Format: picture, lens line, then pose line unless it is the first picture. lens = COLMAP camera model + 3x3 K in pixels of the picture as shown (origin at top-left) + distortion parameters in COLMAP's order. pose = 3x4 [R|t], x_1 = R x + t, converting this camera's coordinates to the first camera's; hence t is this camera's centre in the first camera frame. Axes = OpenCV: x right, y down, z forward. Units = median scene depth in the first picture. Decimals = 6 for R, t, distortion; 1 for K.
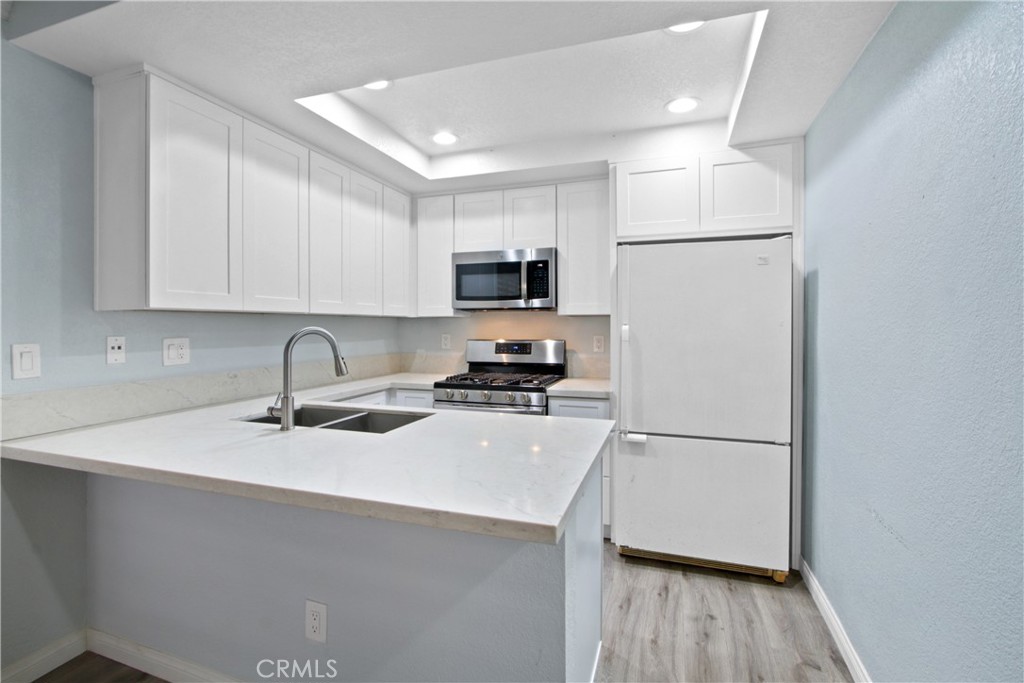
lens RADIAL K [[474.7, 0, 502.6], [0, 474.7, 333.7], [0, 0, 1]] dist [-0.005791, 0.000152]
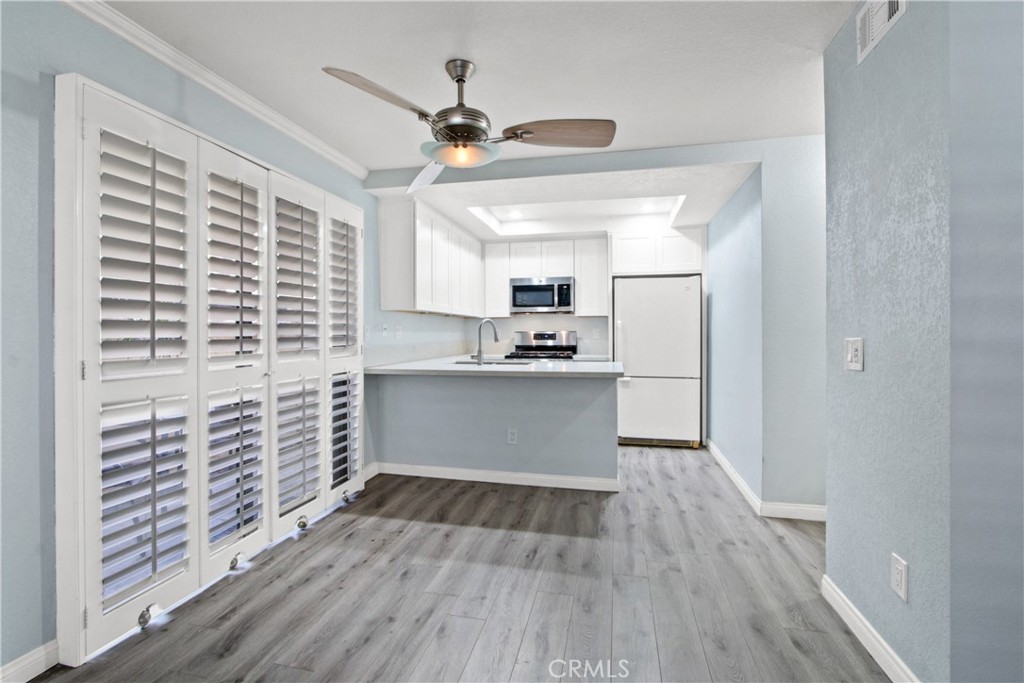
lens RADIAL K [[474.7, 0, 503.3], [0, 474.7, 338.7], [0, 0, 1]] dist [-0.005791, 0.000152]
pose [[0.994061, -0.000730, 0.108826, -0.331206], [0.001563, 0.999970, -0.007575, 0.055244], [-0.108817, 0.007700, 0.994032, -0.680849]]
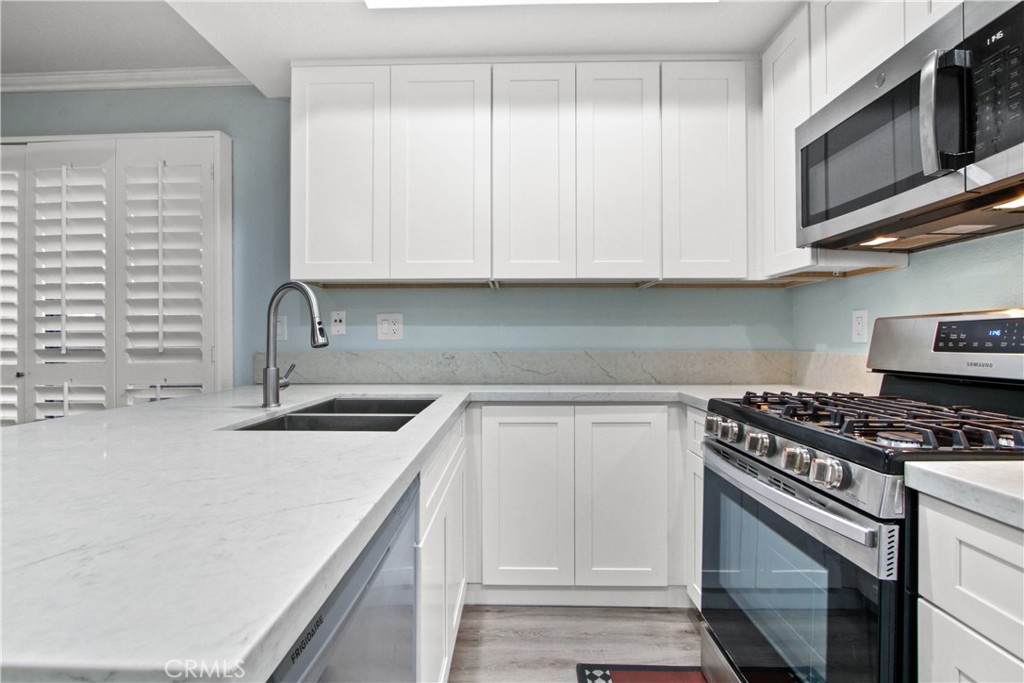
lens RADIAL K [[474.7, 0, 507.7], [0, 474.7, 339.8], [0, 0, 1]] dist [-0.005791, 0.000152]
pose [[0.313833, 0.000669, -0.949478, 0.258414], [-0.018514, 0.999814, -0.005414, 0.046217], [0.949298, 0.019277, 0.313787, 0.635665]]
